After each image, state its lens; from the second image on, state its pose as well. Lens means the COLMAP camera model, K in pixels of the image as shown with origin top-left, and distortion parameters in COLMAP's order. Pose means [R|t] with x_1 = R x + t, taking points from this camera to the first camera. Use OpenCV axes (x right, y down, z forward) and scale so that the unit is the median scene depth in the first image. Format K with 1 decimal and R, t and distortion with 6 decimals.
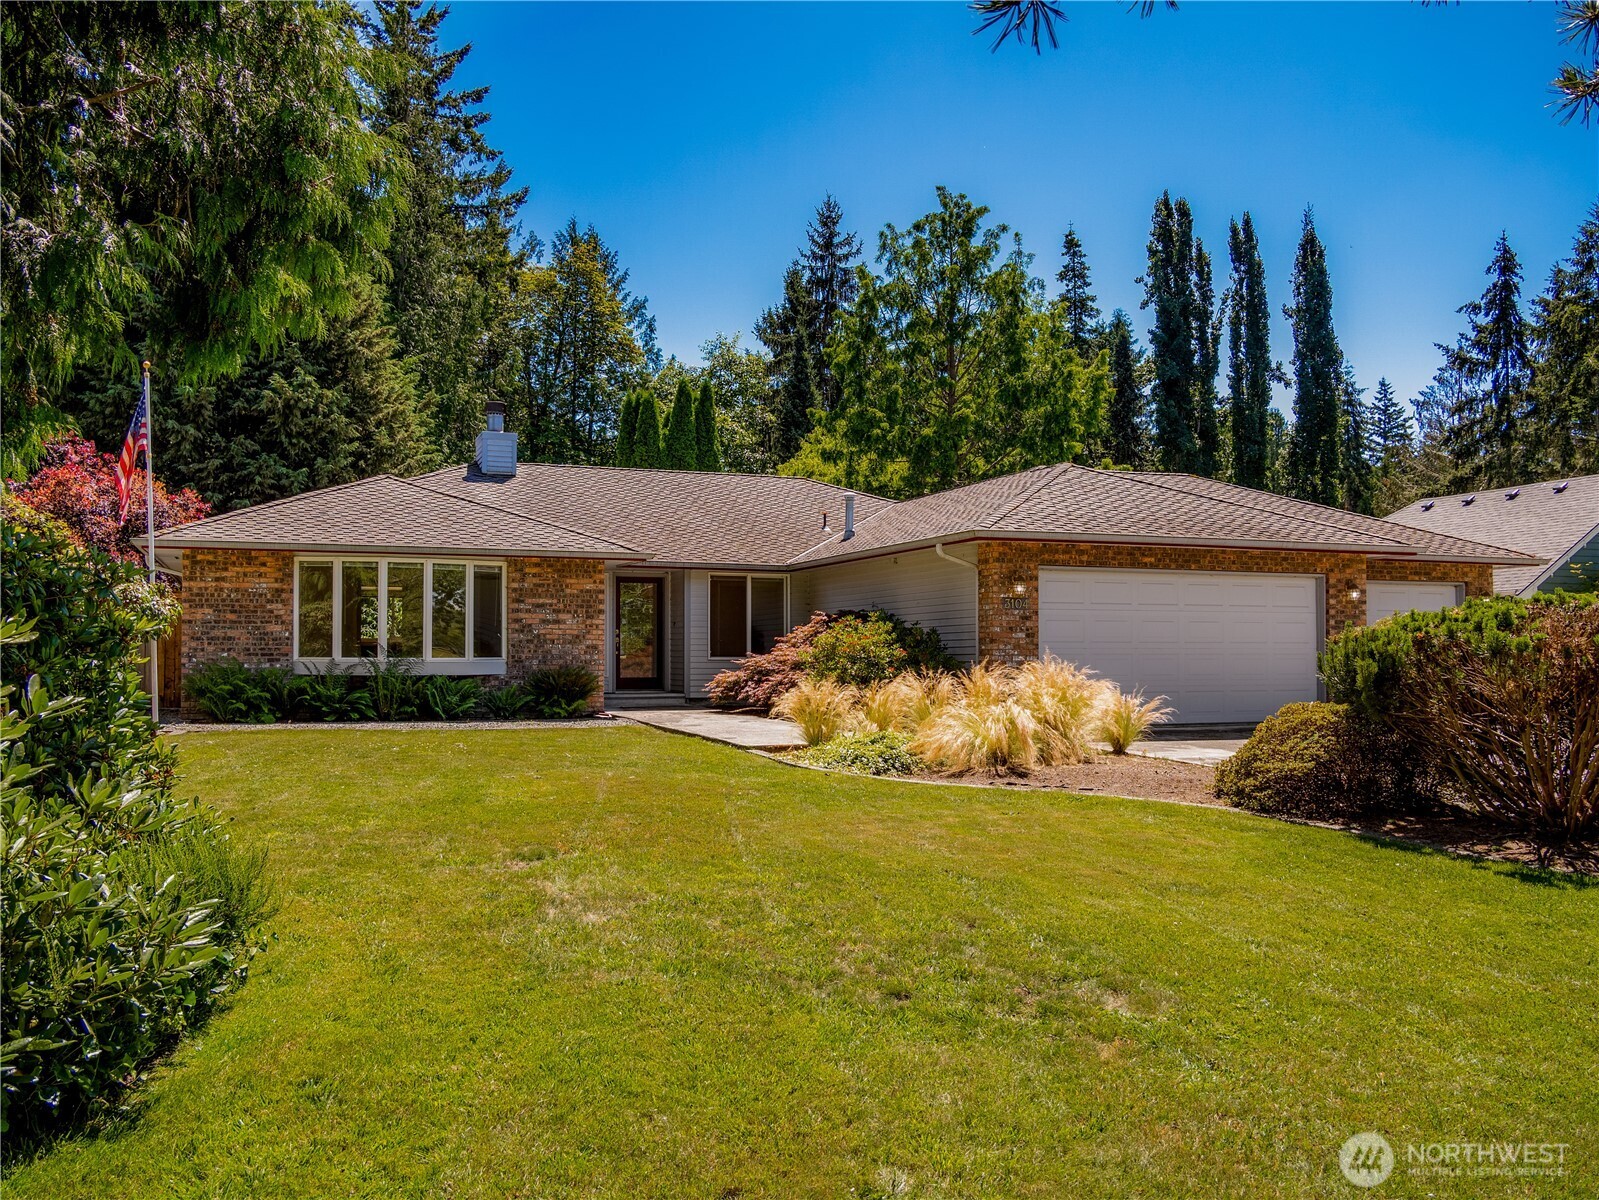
lens RADIAL K [[1287.6, 0, 799.5], [0, 1287.6, 600.0], [0, 0, 1]] dist [-0.006428, -0.000660]
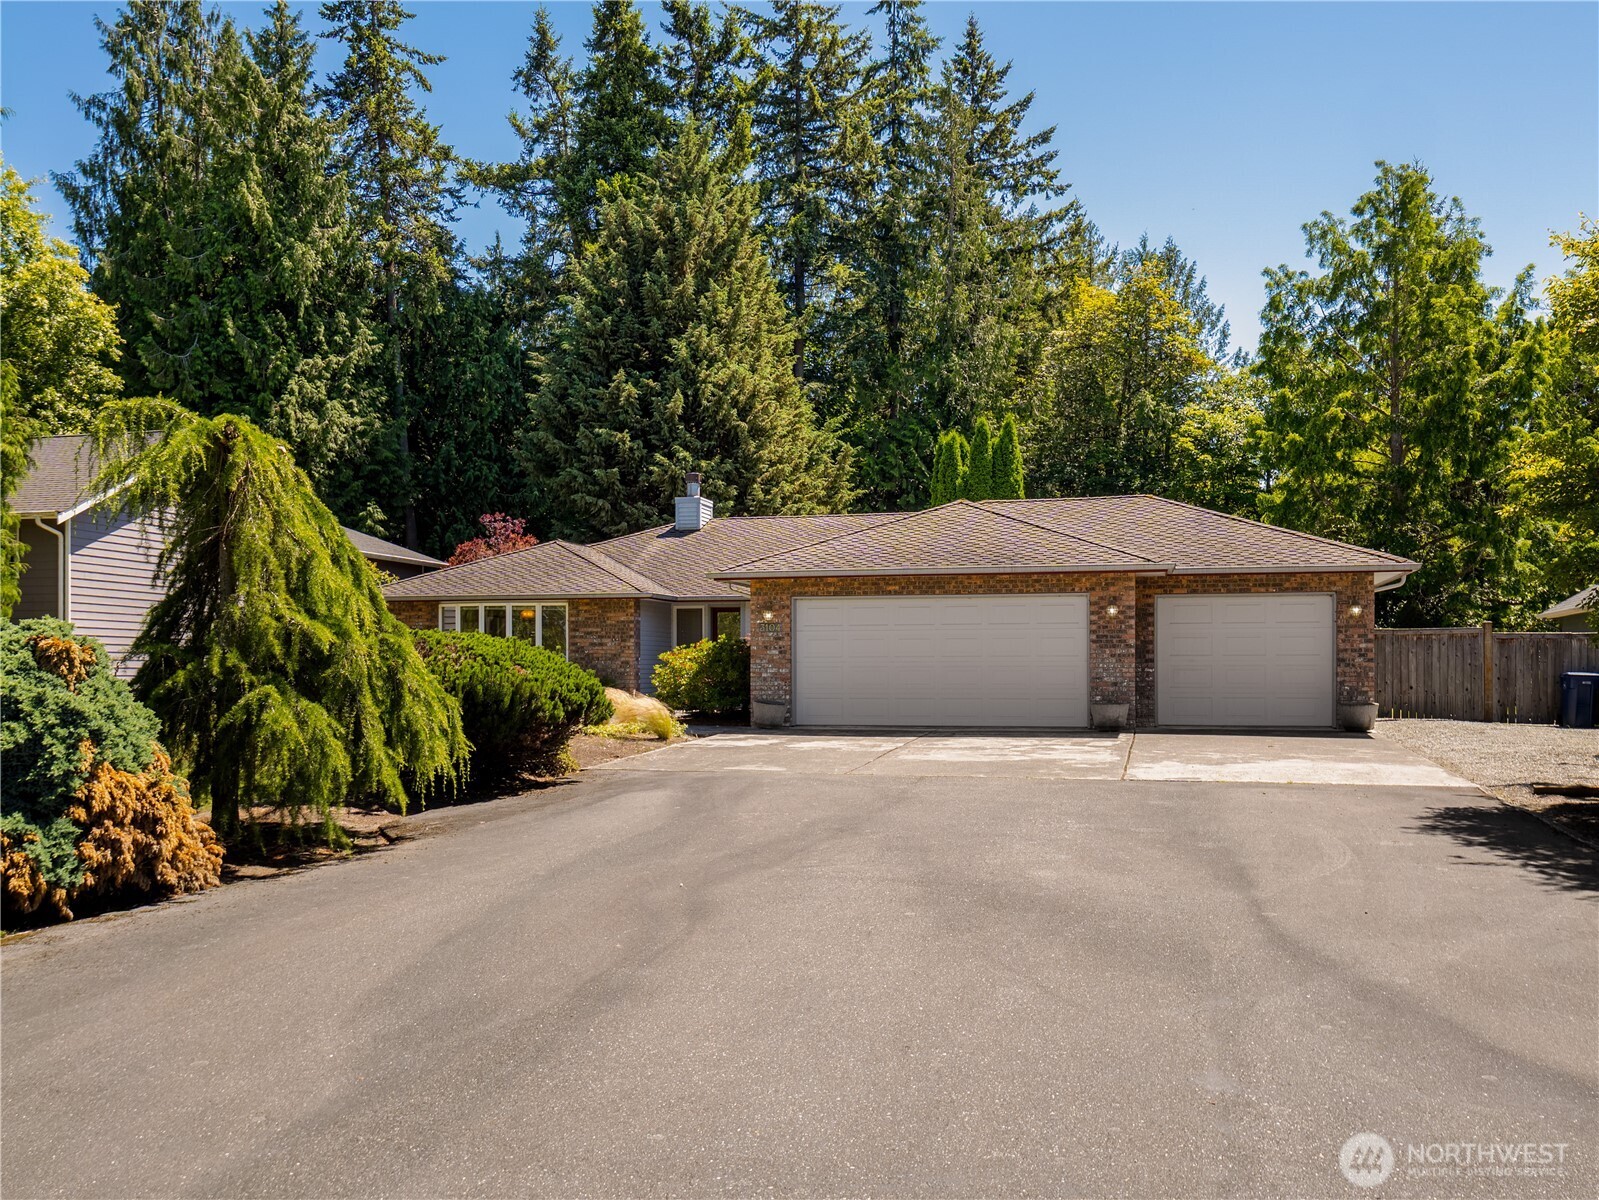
lens RADIAL K [[1287.6, 0, 799.5], [0, 1287.6, 600.0], [0, 0, 1]] dist [-0.006428, -0.000660]
pose [[0.856108, -0.031971, -0.515807, 0.780209], [0.027663, 0.999489, -0.016037, -0.002884], [0.516056, -0.000540, 0.856555, -0.071994]]
